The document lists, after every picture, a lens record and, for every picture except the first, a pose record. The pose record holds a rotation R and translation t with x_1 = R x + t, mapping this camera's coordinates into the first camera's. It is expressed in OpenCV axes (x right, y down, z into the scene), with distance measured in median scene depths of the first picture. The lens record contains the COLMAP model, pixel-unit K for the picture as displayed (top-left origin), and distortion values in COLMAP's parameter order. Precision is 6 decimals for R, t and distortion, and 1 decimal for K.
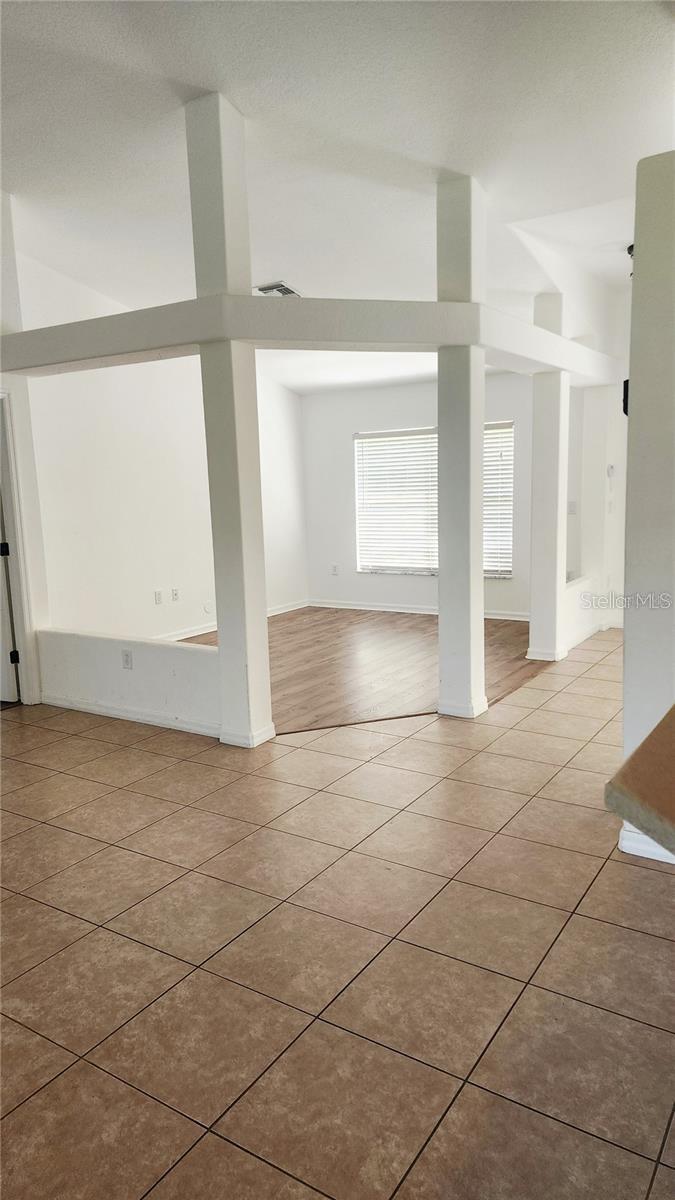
lens RADIAL K [[786.6, 0, 337.5], [0, 786.6, 600.0], [0, 0, 1]] dist [0.111873, -0.095457]
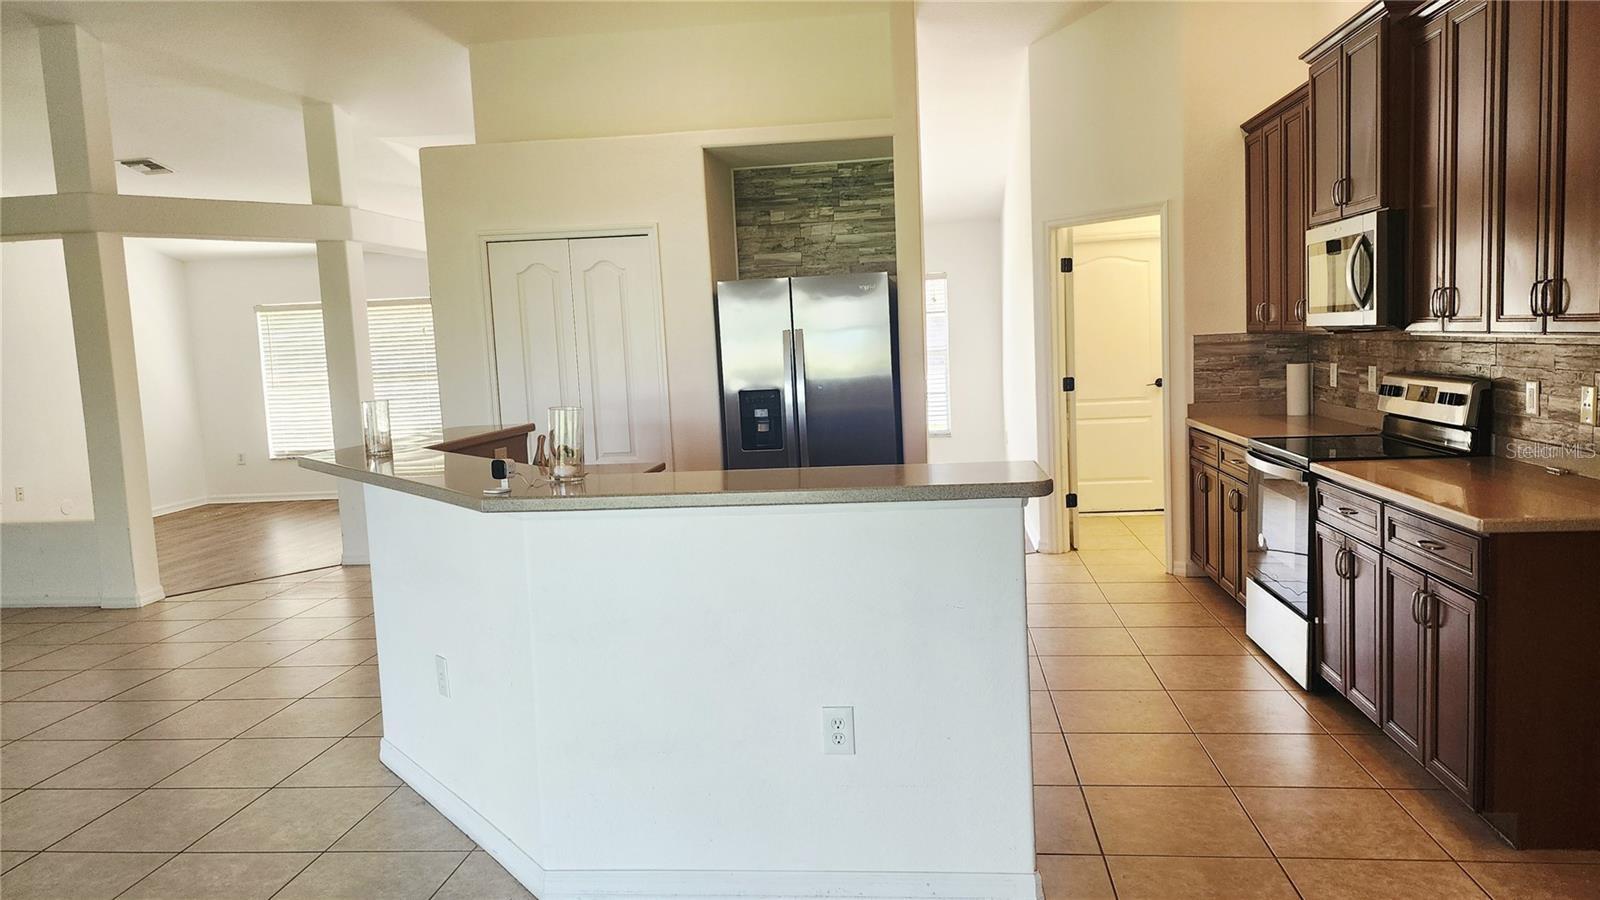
lens RADIAL K [[1048.9, 0, 801.6], [0, 1048.9, 442.3], [0, 0, 1]] dist [0.111873, -0.095457]
pose [[0.896131, -0.052624, 0.440659, 0.057067], [0.083606, 0.995184, -0.051176, 0.107705], [-0.435843, 0.082702, 0.896215, -0.646570]]
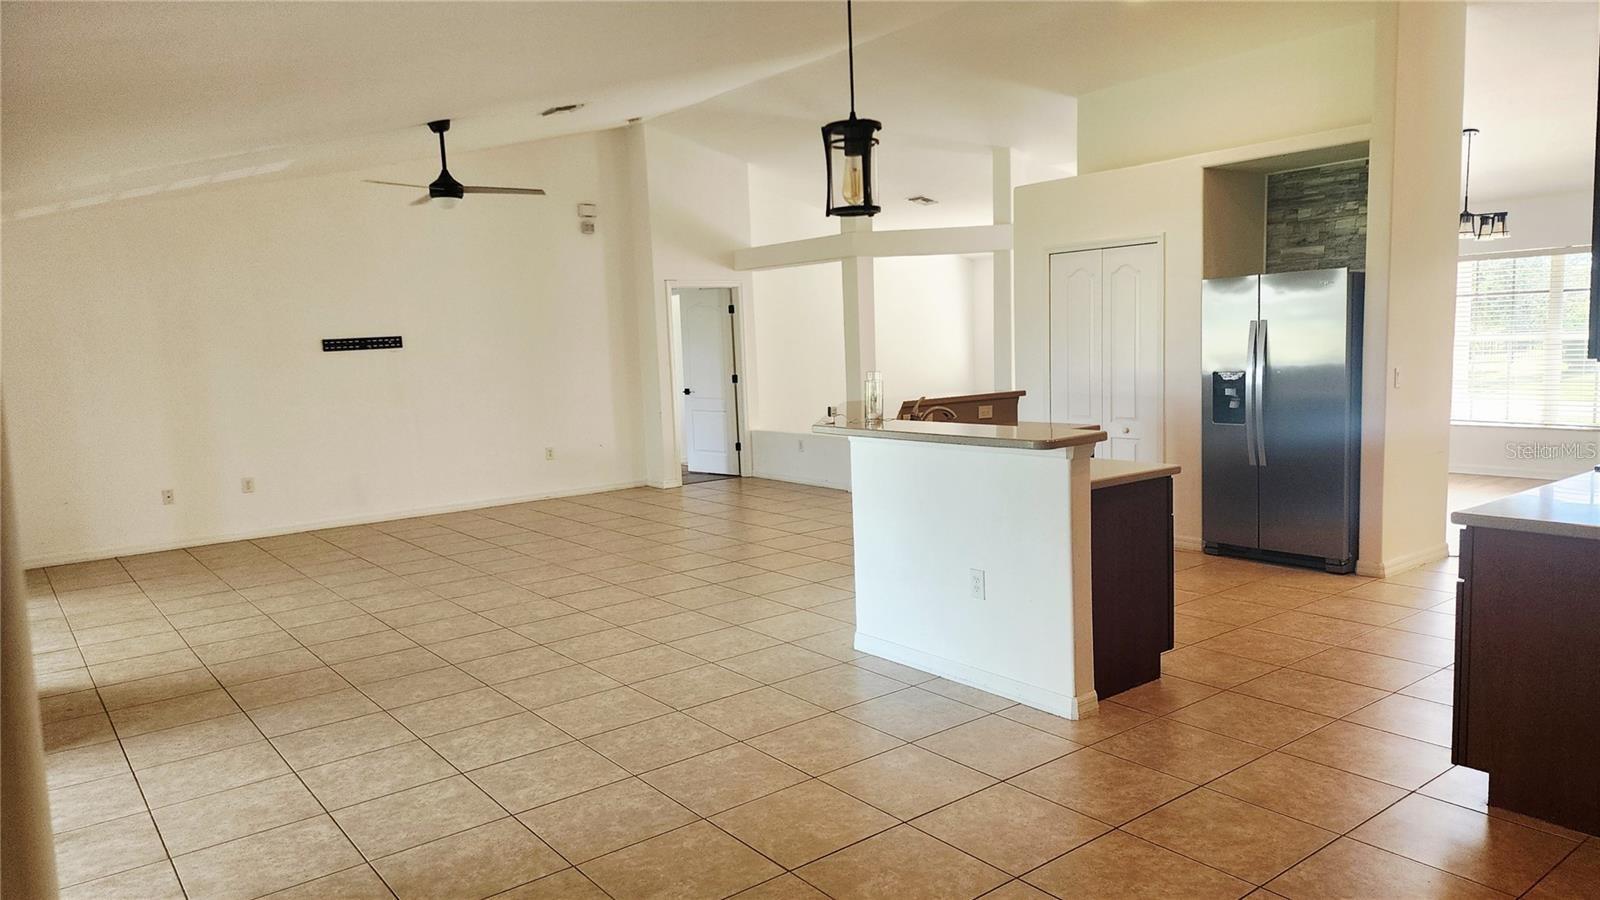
lens RADIAL K [[1058.9, 0, 839.0], [0, 1058.9, 436.1], [0, 0, 1]] dist [0.108925, -0.094216]
pose [[0.954967, 0.023192, -0.295805, 0.451564], [-0.037271, 0.998420, -0.042045, 0.145692], [0.294362, 0.051176, 0.954323, -1.048195]]
